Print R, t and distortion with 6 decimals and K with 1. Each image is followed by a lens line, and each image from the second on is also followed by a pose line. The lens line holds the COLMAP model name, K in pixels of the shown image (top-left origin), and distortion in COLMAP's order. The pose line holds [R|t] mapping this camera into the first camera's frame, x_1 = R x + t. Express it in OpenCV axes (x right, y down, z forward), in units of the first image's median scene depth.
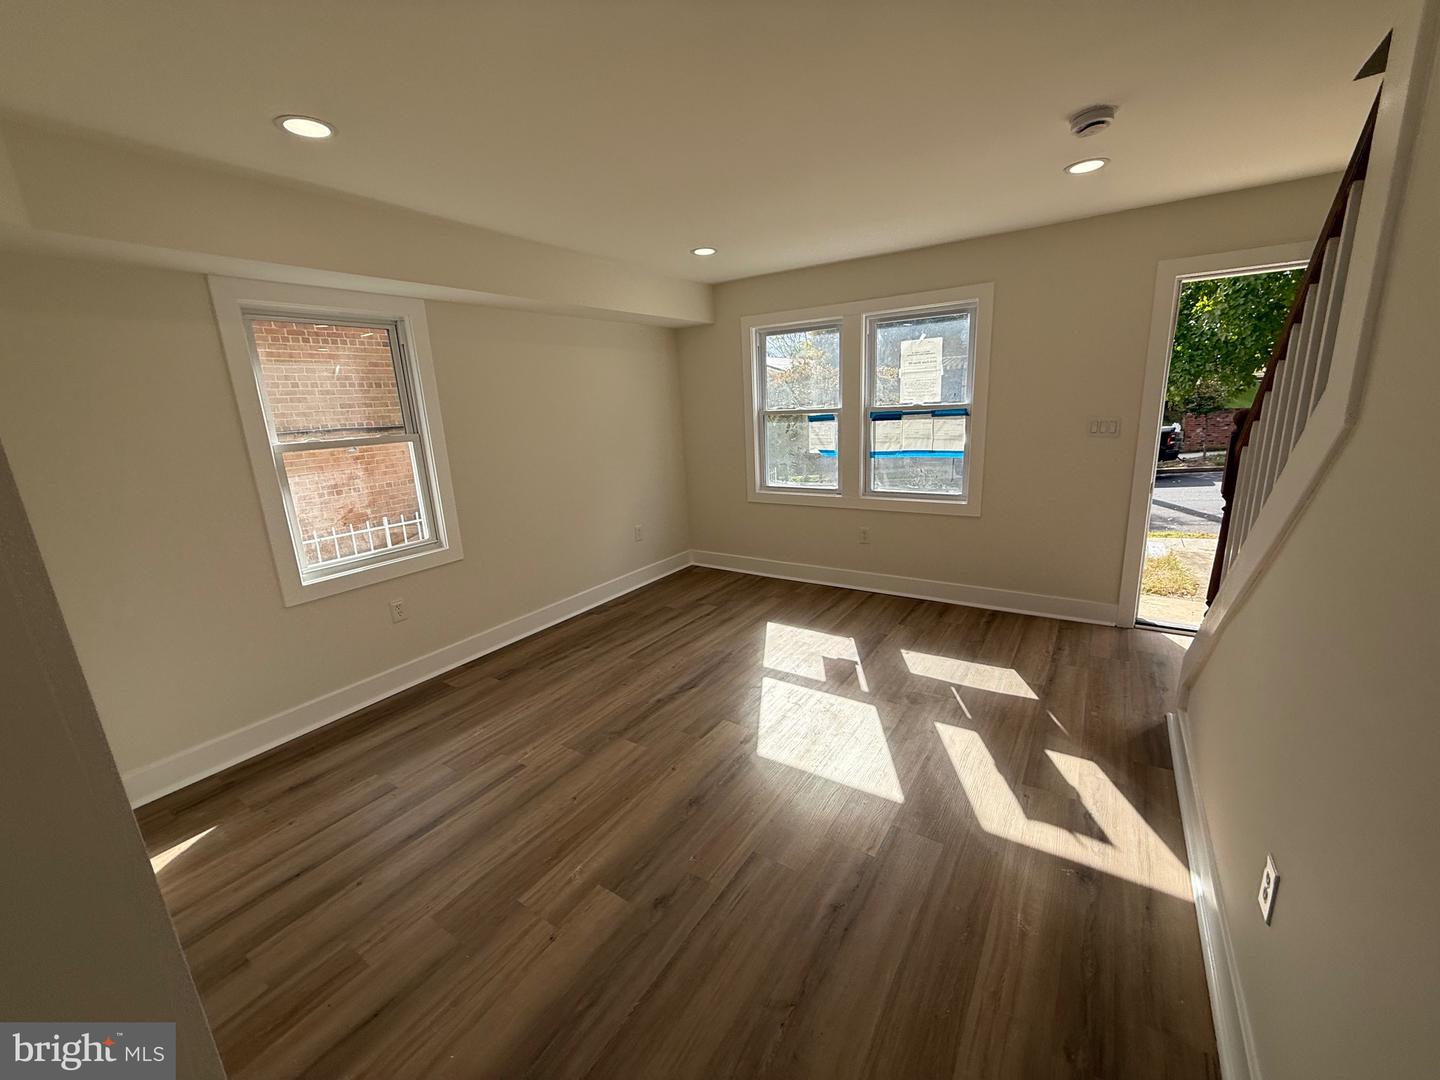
lens RADIAL K [[569.4, 0, 717.1], [0, 569.4, 542.4], [0, 0, 1]] dist [0.000588, 0.000294]
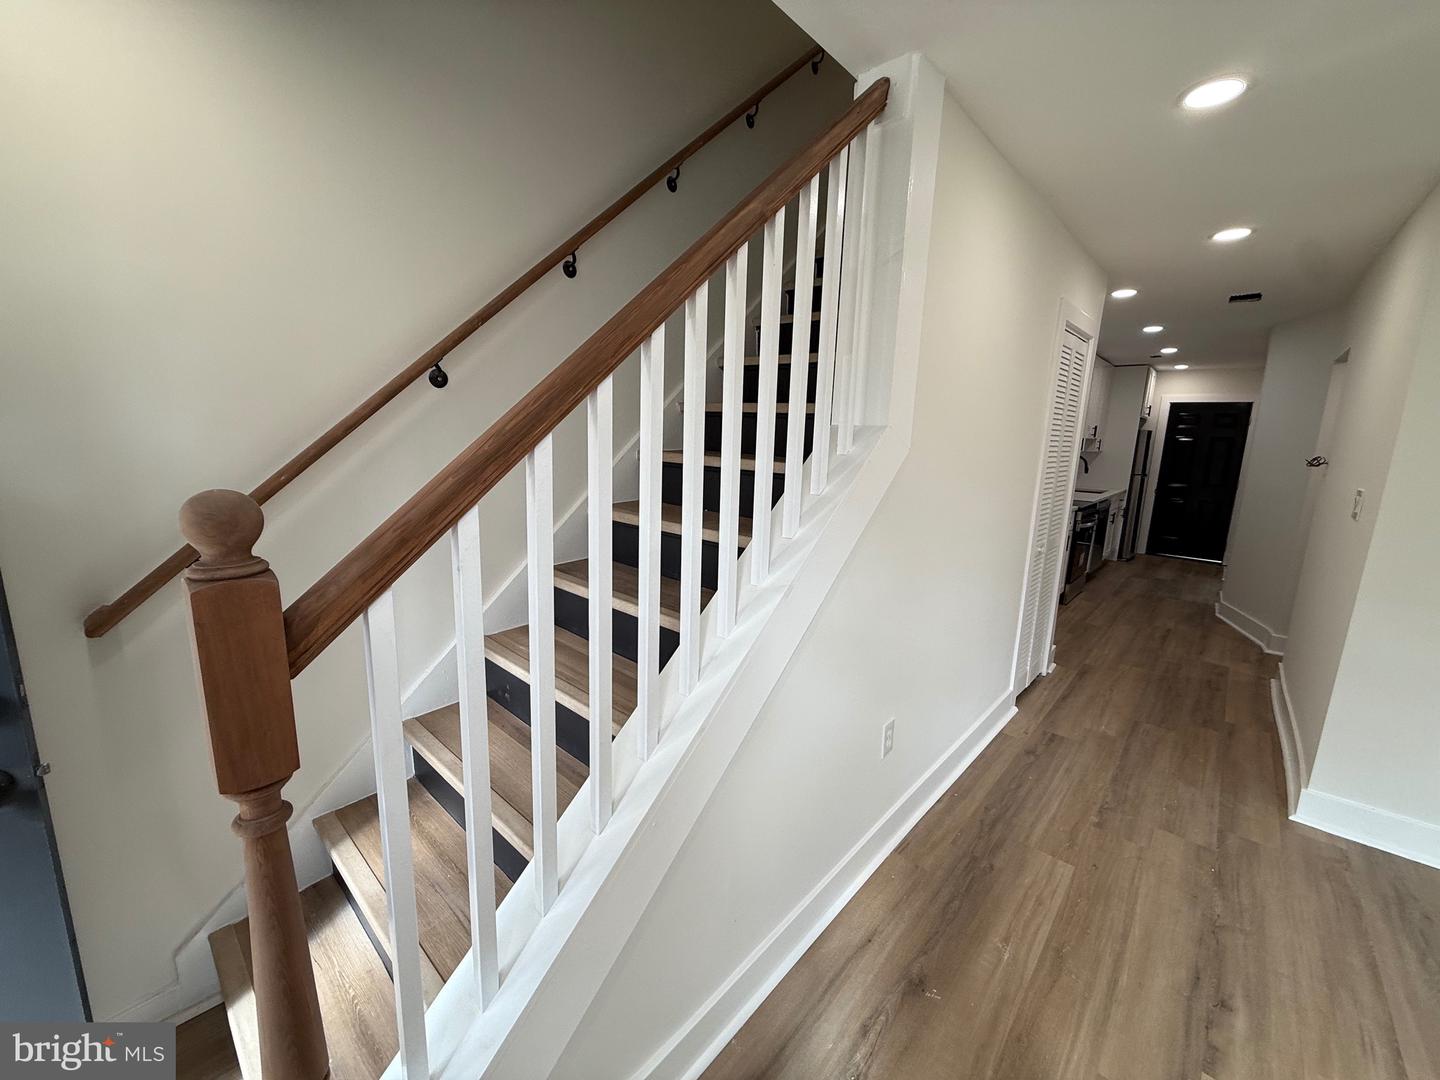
lens RADIAL K [[569.4, 0, 717.1], [0, 569.4, 542.4], [0, 0, 1]] dist [0.000588, 0.000294]
pose [[-0.988861, -0.010597, 0.148461, 0.531117], [0.052141, 0.909591, 0.412220, -0.252476], [-0.139407, 0.415369, -0.898907, 0.994279]]
